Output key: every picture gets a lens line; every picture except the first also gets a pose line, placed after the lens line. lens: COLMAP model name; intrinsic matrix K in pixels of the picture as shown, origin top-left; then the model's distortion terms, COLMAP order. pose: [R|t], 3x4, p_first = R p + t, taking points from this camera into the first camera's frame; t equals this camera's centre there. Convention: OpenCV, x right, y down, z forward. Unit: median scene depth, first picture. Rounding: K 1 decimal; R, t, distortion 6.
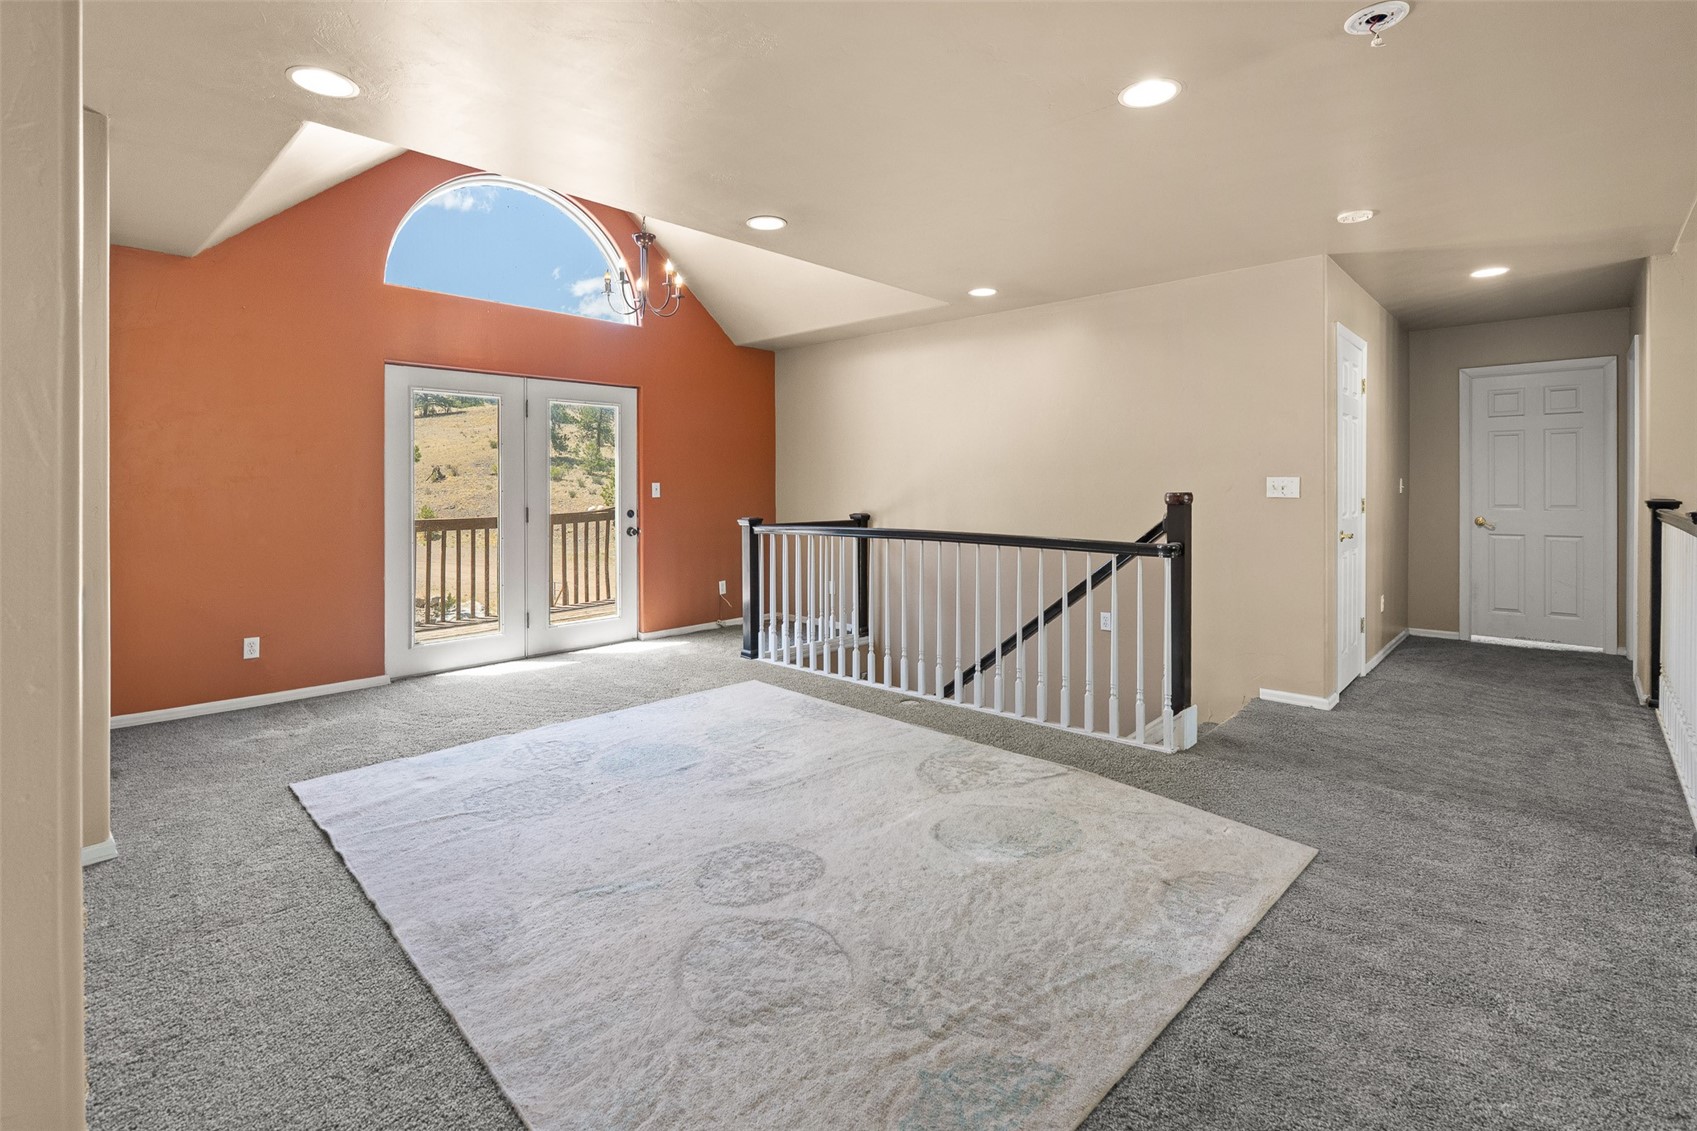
lens RADIAL K [[784.0, 0, 848.4], [0, 784.0, 493.2], [0, 0, 1]] dist [0.000496, -0.000200]
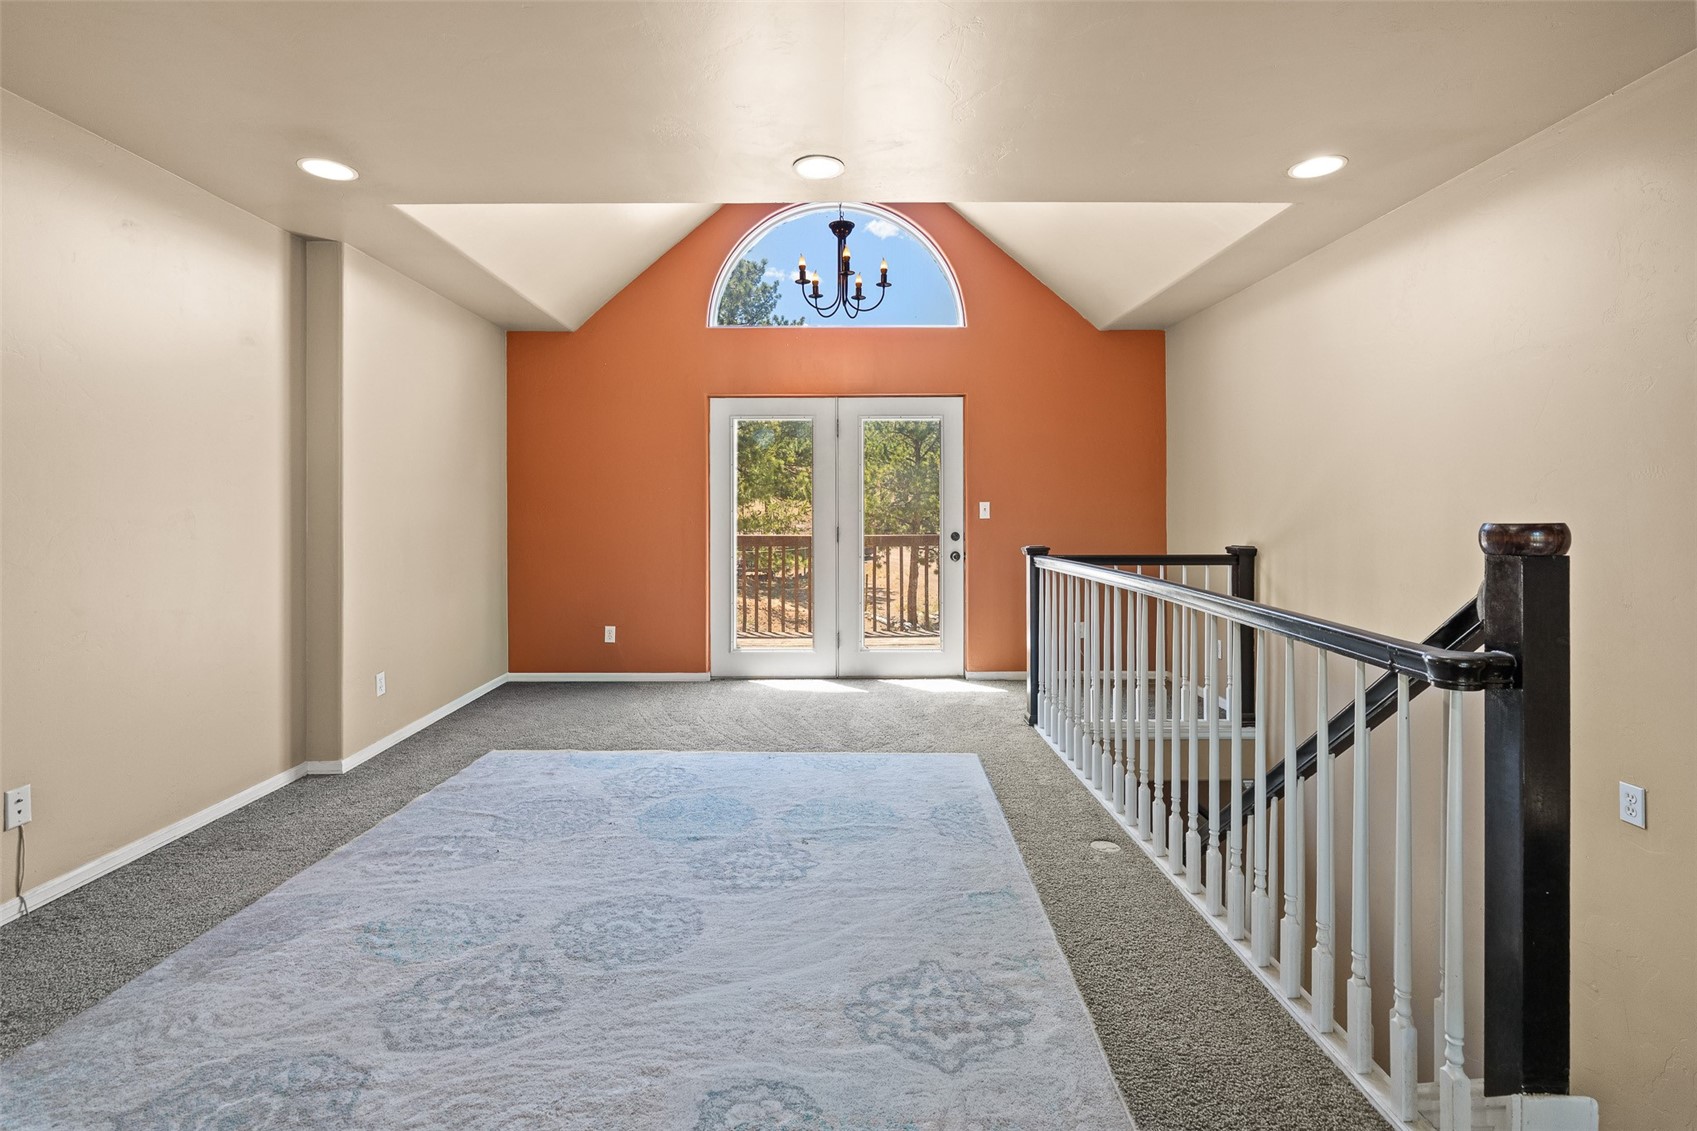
lens RADIAL K [[774.2, 0, 844.7], [0, 774.2, 507.0], [0, 0, 1]] dist [-0.002763, -0.000624]
pose [[0.684124, 0.001448, -0.729365, 0.327411], [-0.006500, 0.999970, -0.004111, -0.003723], [0.729337, 0.007553, 0.684113, 0.346012]]
